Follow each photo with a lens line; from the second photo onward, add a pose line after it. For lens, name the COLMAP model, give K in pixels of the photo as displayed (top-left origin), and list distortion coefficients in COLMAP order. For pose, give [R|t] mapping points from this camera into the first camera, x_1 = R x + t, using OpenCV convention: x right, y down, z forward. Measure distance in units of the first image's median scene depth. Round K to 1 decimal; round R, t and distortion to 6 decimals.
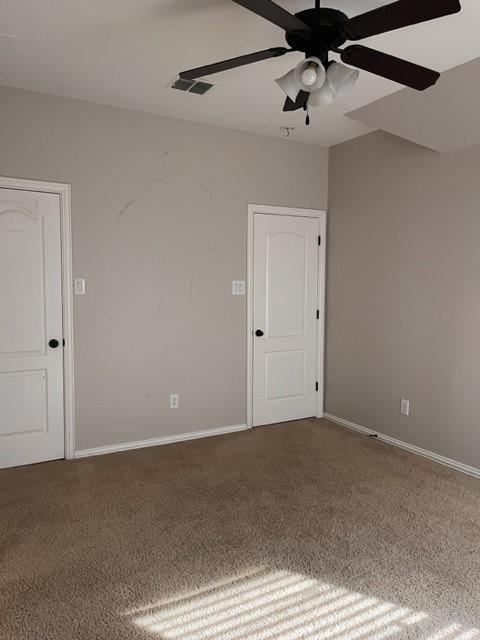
lens RADIAL K [[491.8, 0, 244.2], [0, 491.8, 324.1], [0, 0, 1]] dist [-0.000701, -0.034645]
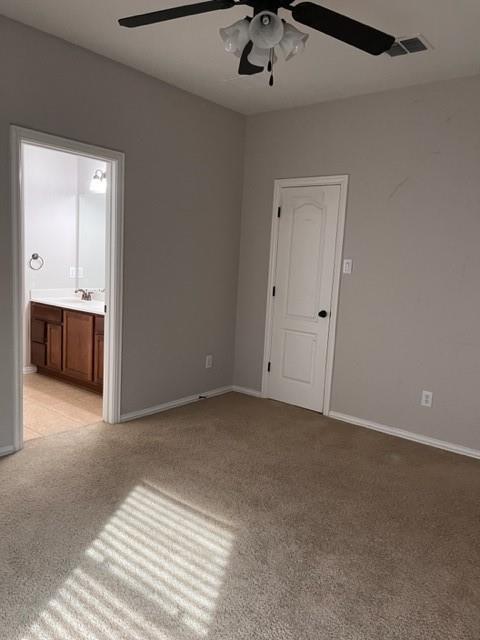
lens RADIAL K [[491.8, 0, 243.8], [0, 491.8, 322.5], [0, 0, 1]] dist [-0.000701, -0.034645]
pose [[0.344153, 0.133944, -0.929310, 0.942619], [-0.131322, 0.986910, 0.093613, -0.037458], [0.929684, 0.089822, 0.357238, 0.583637]]
